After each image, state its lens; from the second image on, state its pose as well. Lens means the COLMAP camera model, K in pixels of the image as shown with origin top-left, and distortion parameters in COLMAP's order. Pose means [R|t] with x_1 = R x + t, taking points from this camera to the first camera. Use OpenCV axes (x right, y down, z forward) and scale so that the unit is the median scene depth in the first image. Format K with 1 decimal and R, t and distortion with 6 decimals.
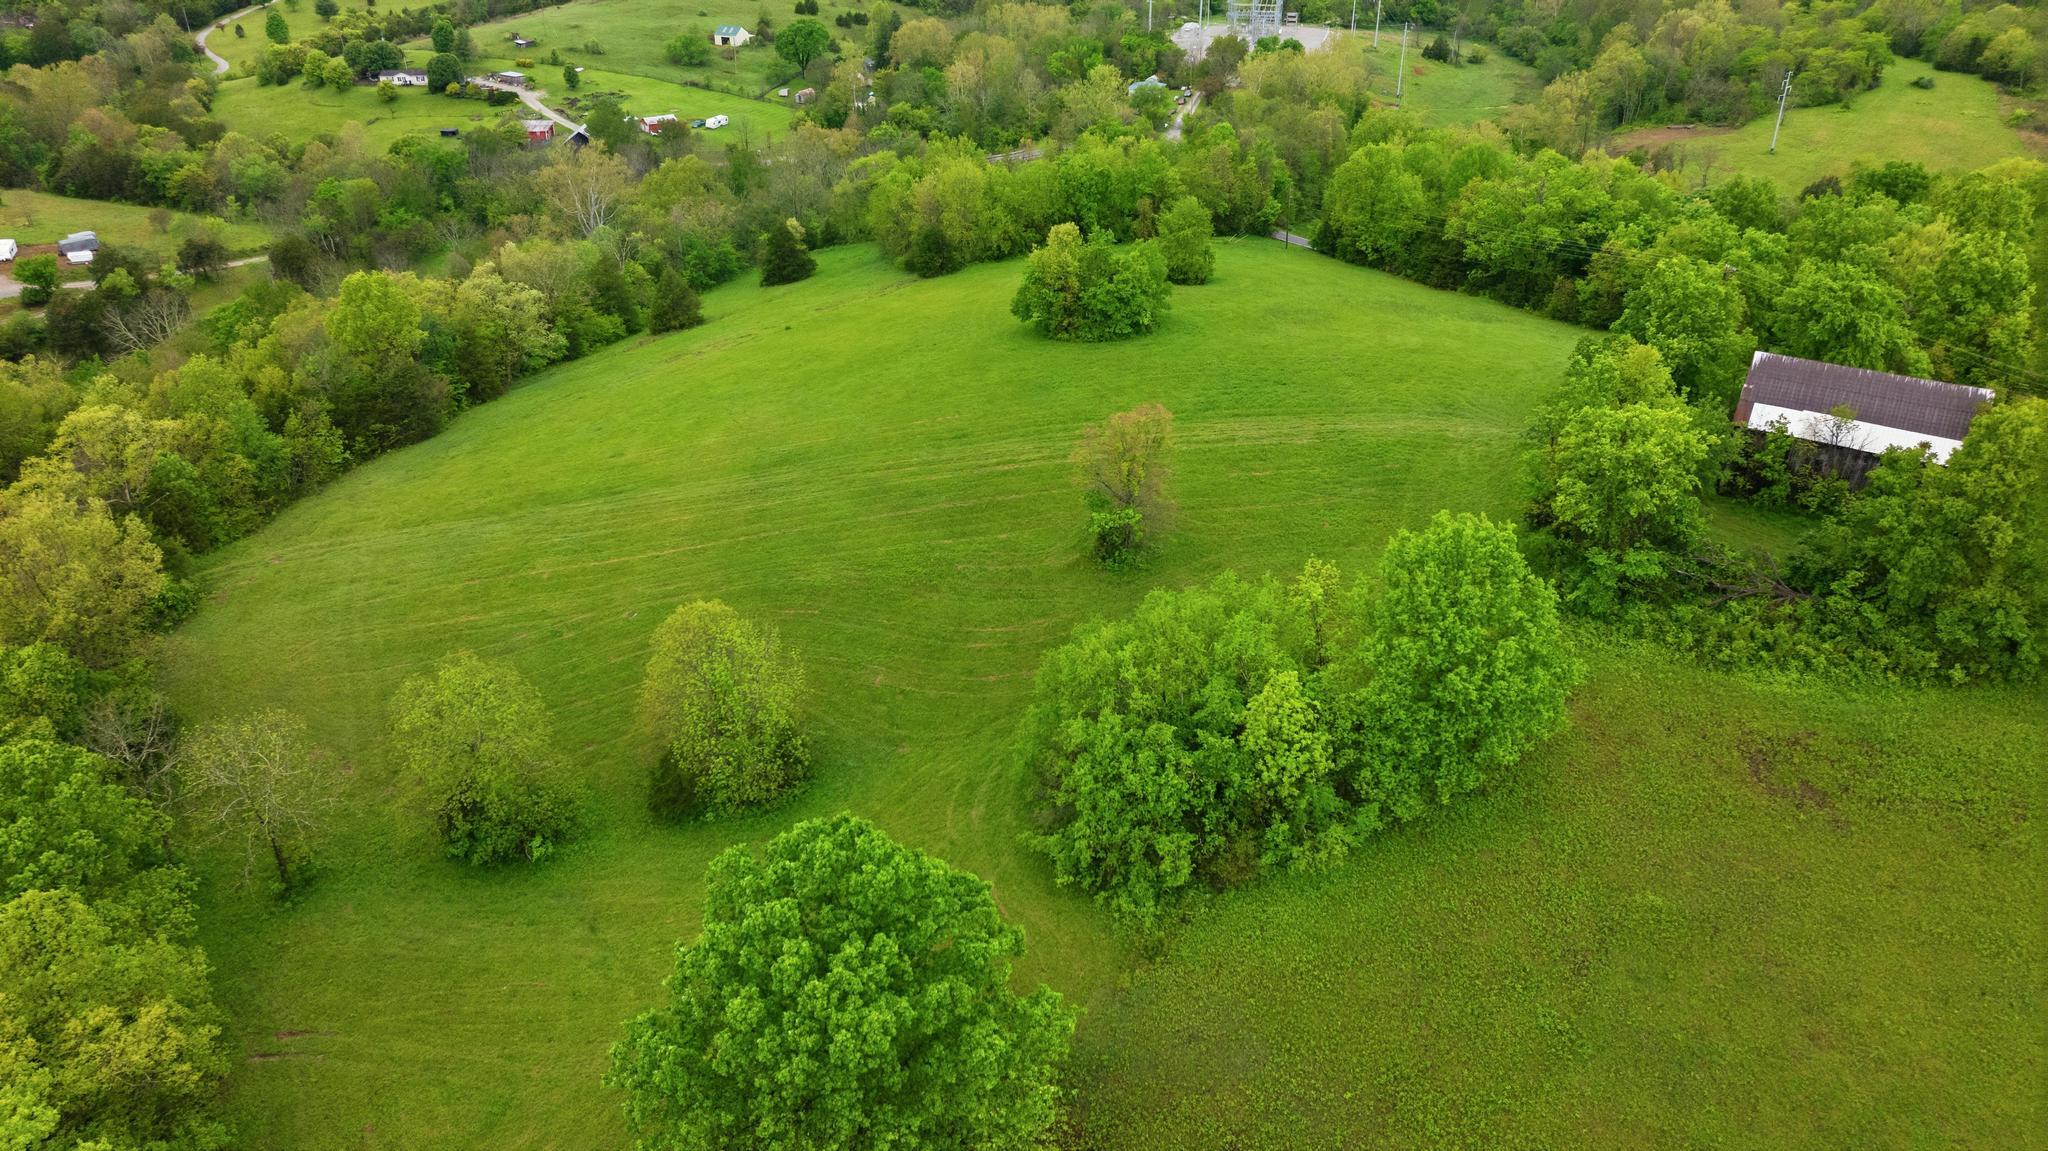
lens RADIAL K [[1442.0, 0, 1034.3], [0, 1442.0, 561.4], [0, 0, 1]] dist [-0.038044, 0.033444]
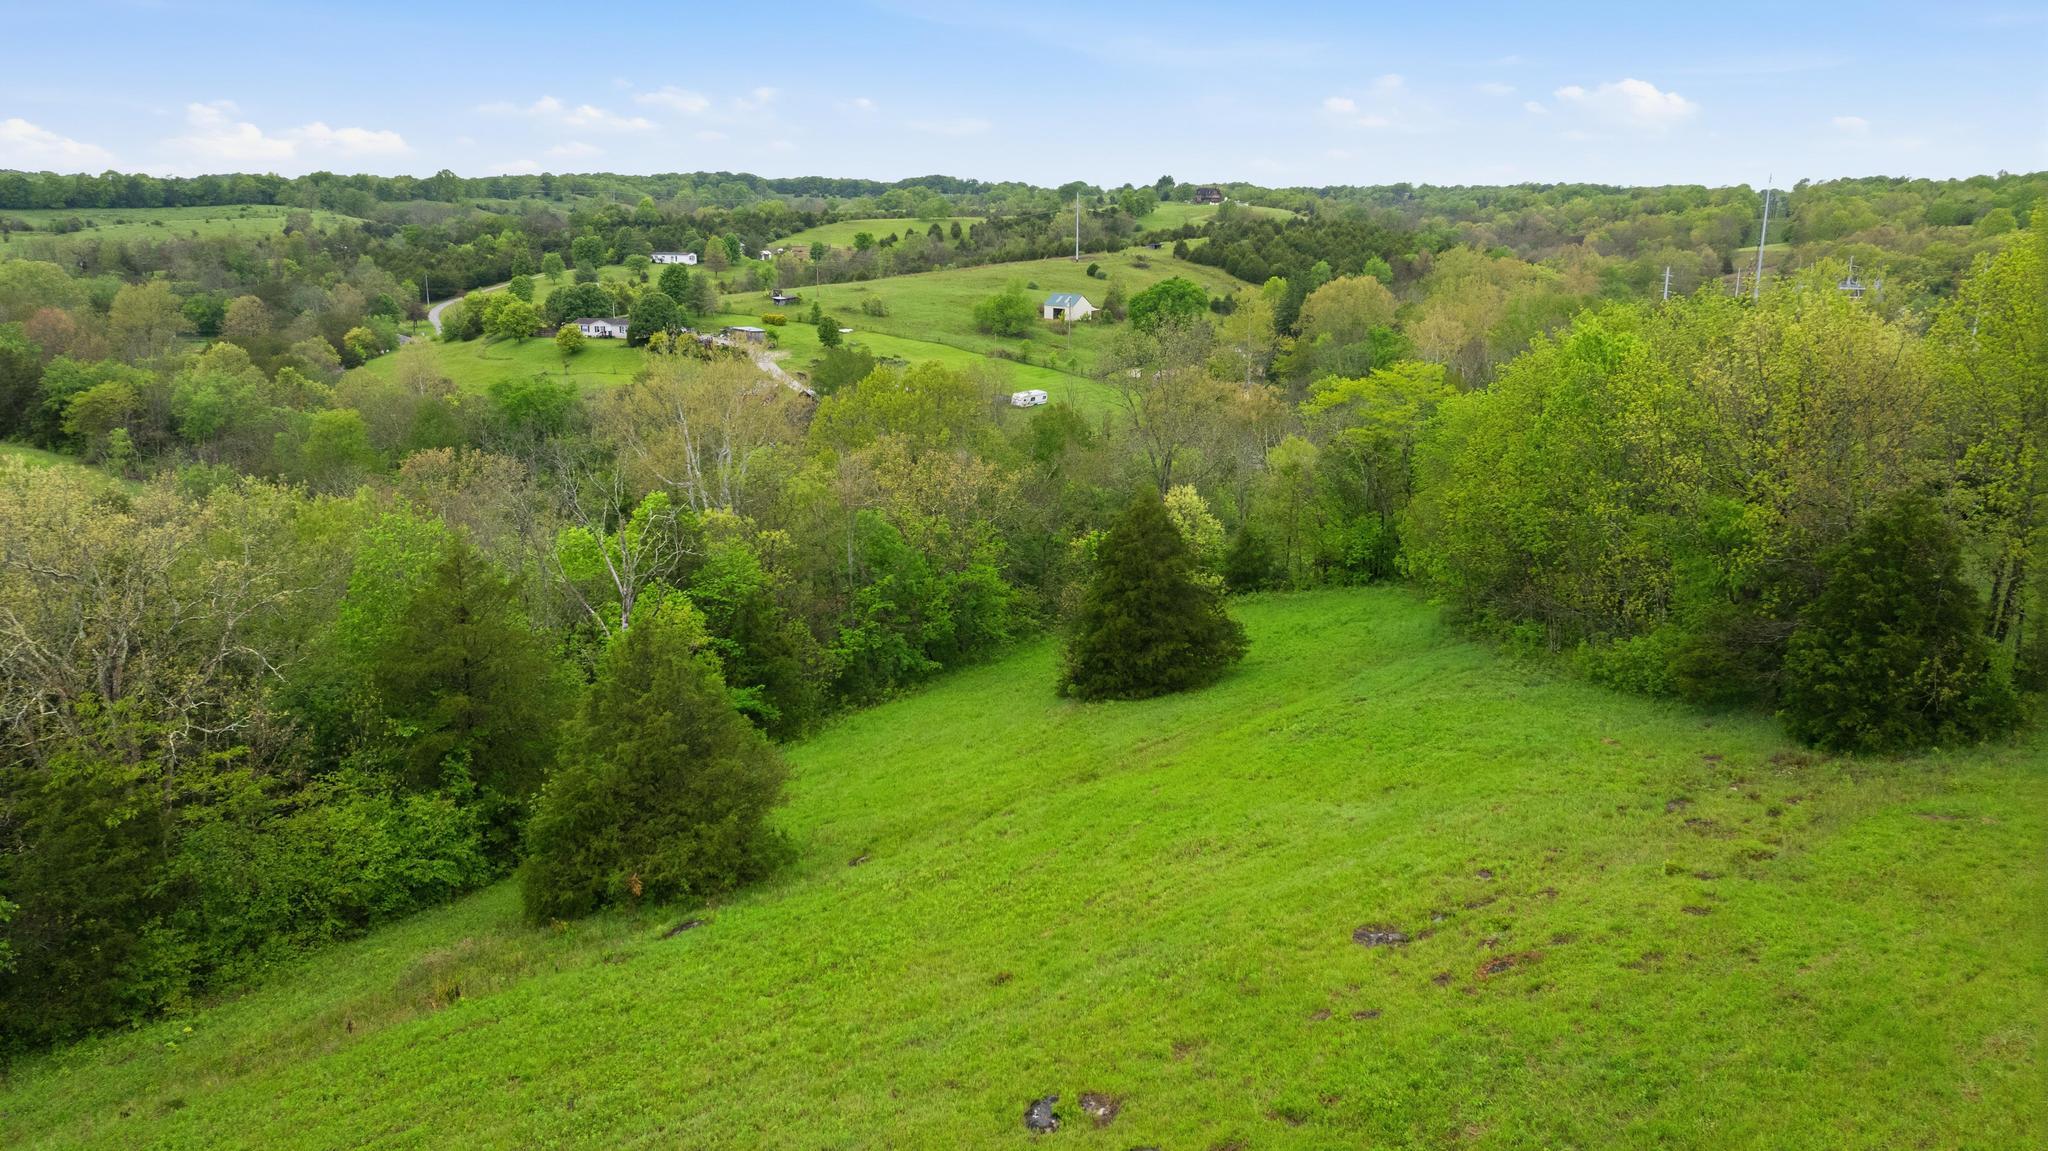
lens RADIAL K [[1442.0, 0, 1034.3], [0, 1442.0, 561.4], [0, 0, 1]] dist [-0.038044, 0.033444]
pose [[0.974701, 0.059700, -0.215393, -0.147068], [-0.111447, 0.965141, -0.236816, -0.163606], [0.193747, 0.254830, 0.947377, 0.785640]]
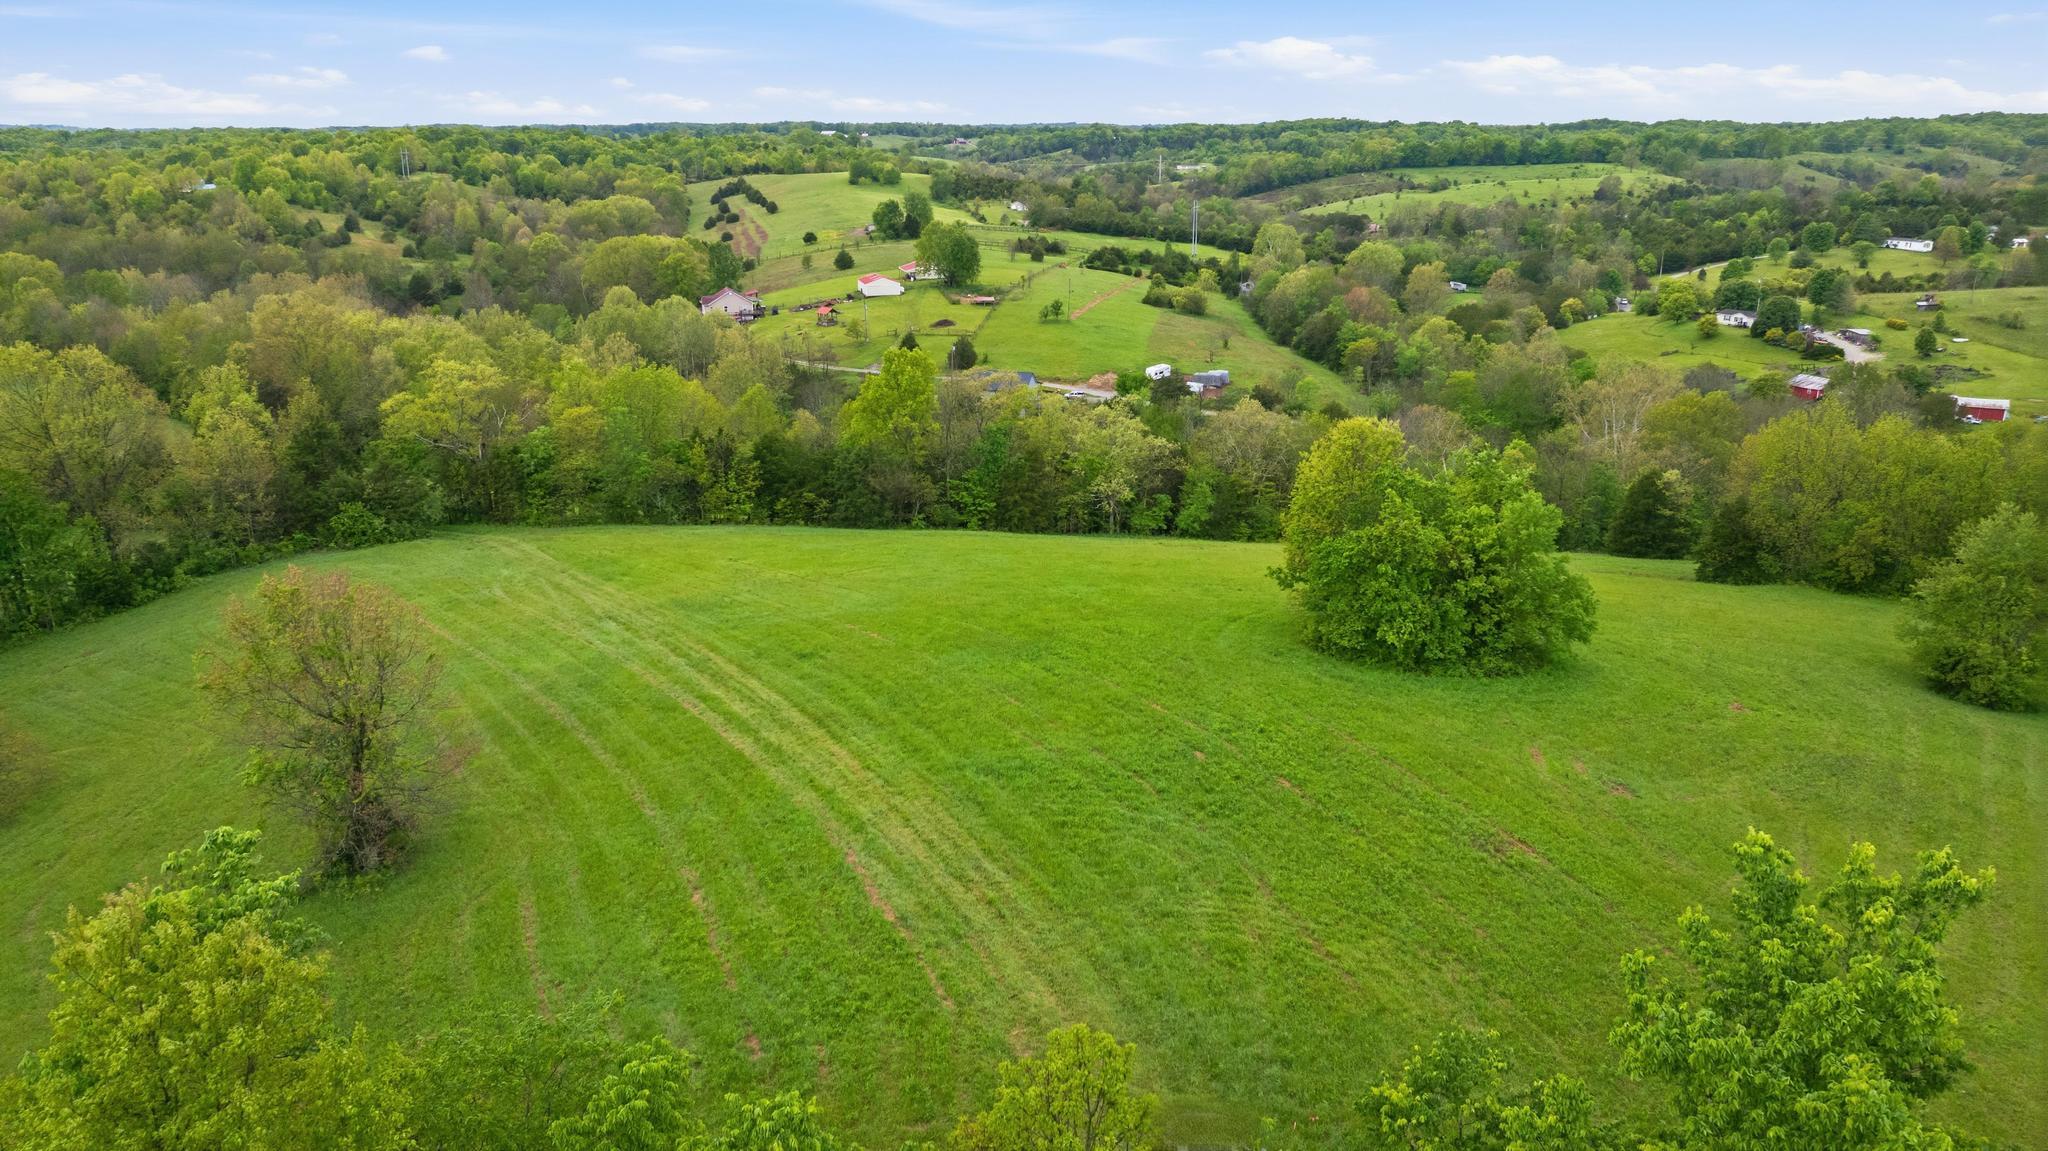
lens RADIAL K [[1442.0, 0, 1034.3], [0, 1442.0, 561.4], [0, 0, 1]] dist [-0.038044, 0.033444]
pose [[0.455155, 0.254845, -0.853164, 0.298518], [-0.418881, 0.906803, 0.047398, -0.119682], [0.785731, 0.335801, 0.519486, 0.486371]]
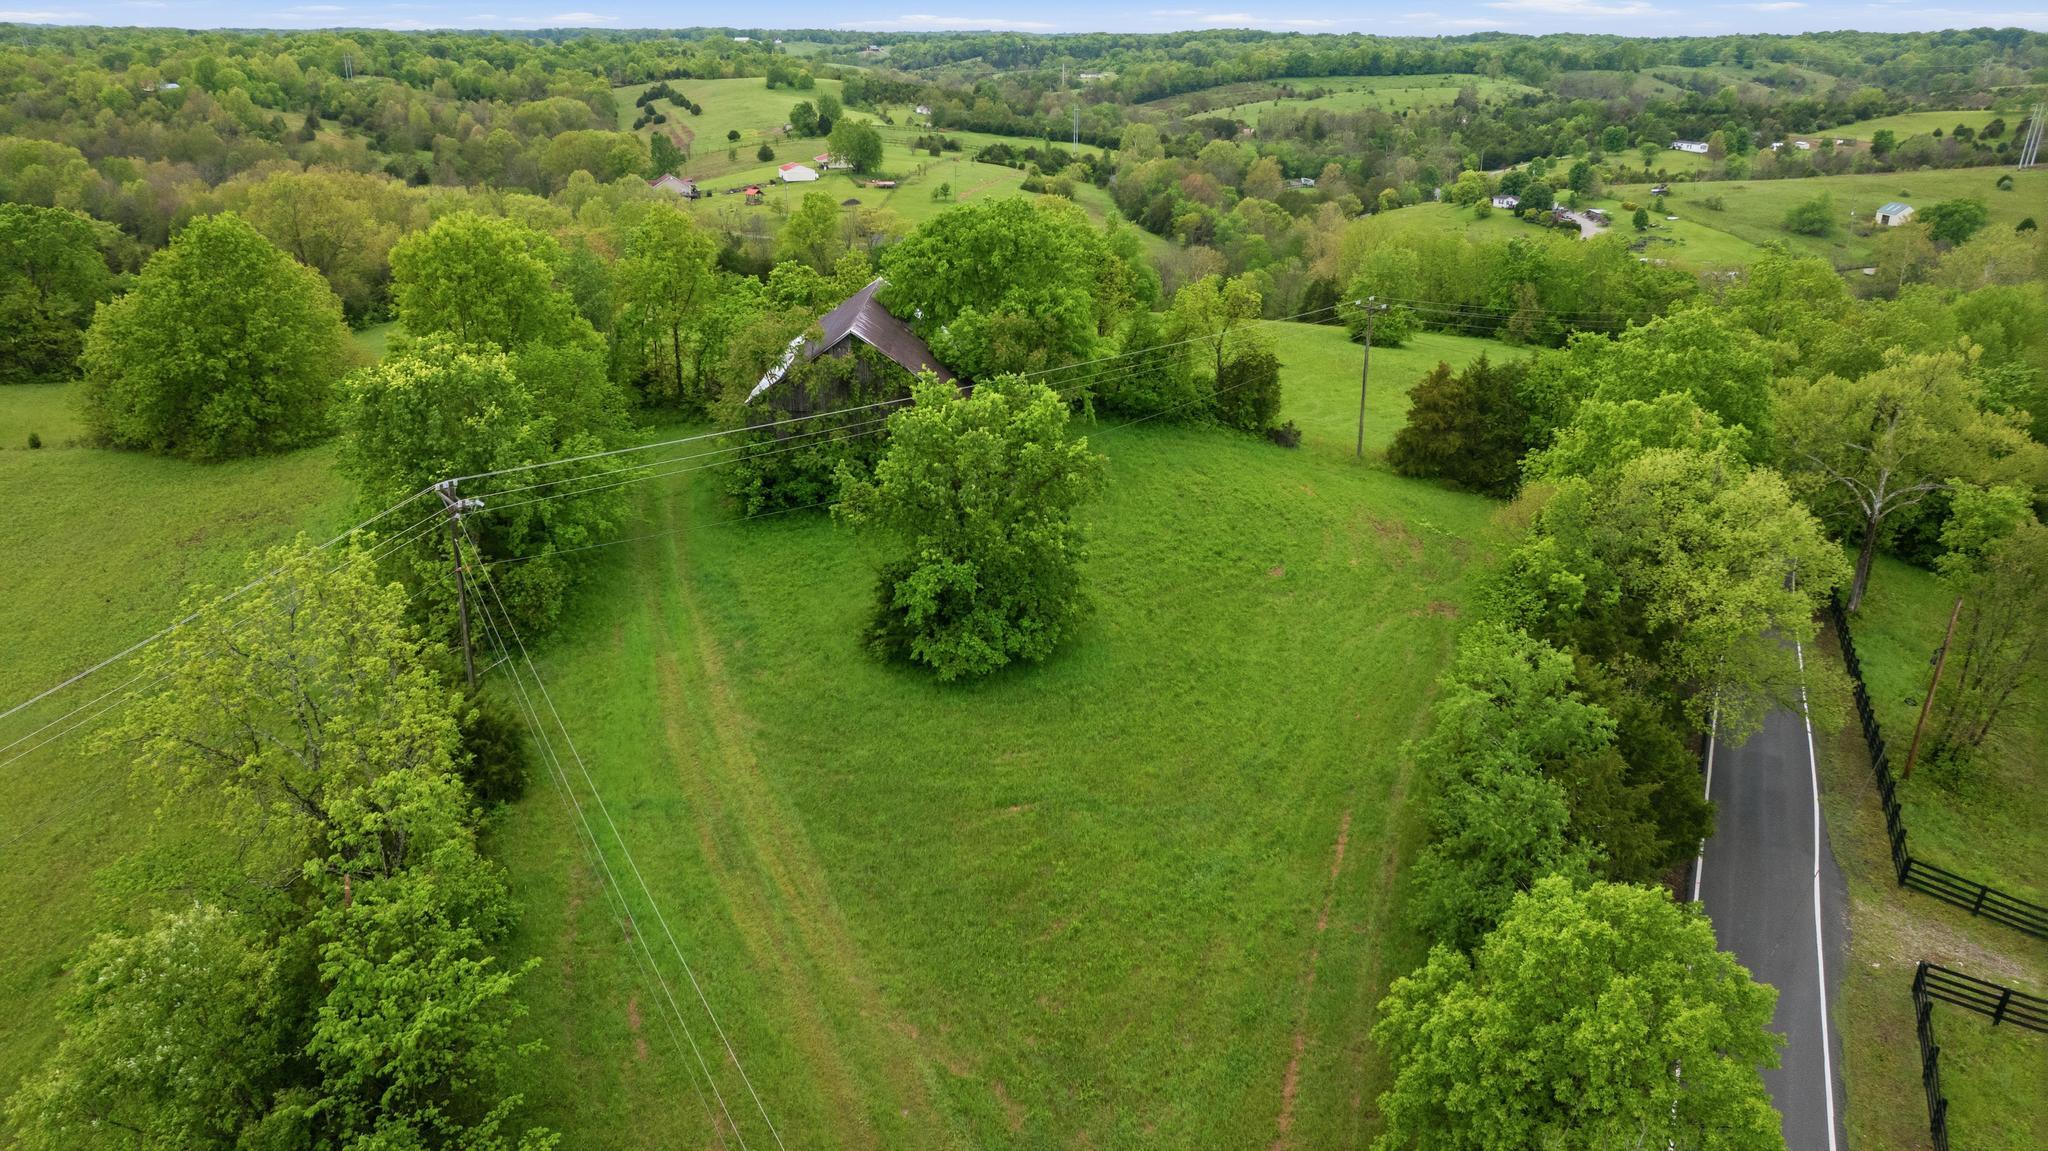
lens RADIAL K [[1442.0, 0, 1034.3], [0, 1442.0, 561.4], [0, 0, 1]] dist [-0.038044, 0.033444]
pose [[0.502894, 0.298894, -0.811024, 0.653377], [-0.414034, 0.906955, 0.077518, -0.056028], [0.758732, 0.296808, 0.579854, 0.359274]]
